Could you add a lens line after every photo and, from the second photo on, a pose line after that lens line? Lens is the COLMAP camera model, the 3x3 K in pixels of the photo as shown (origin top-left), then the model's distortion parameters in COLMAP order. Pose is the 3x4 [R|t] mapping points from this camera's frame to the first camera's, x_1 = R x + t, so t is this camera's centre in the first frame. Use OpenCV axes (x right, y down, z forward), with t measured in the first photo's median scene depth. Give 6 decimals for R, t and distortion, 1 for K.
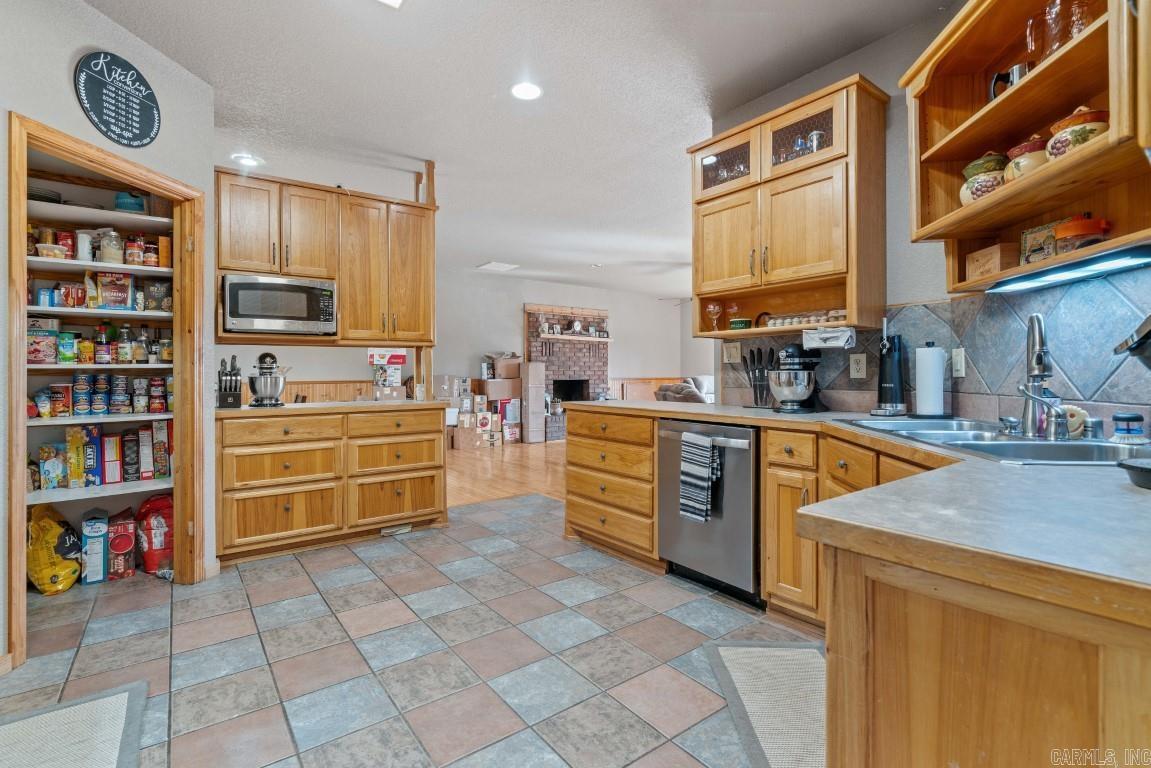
lens RADIAL K [[525.9, 0, 556.2], [0, 525.9, 373.2], [0, 0, 1]] dist [-0.007517, 0.003881]
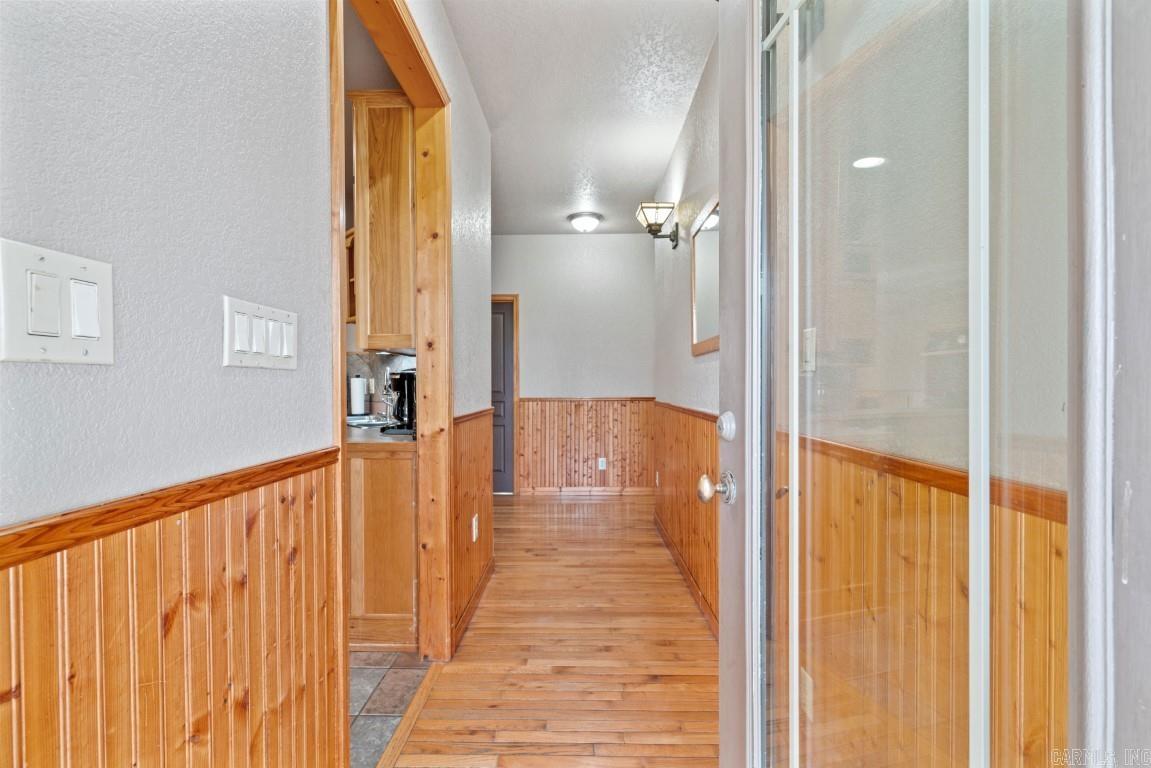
lens RADIAL K [[525.9, 0, 575.3], [0, 525.9, 387.6], [0, 0, 1]] dist [-0.007517, 0.003881]
pose [[0.597174, -0.001450, 0.802110, -0.206827], [-0.001265, 0.999995, 0.002749, -0.013647], [-0.802111, -0.002657, 0.597170, -0.472829]]
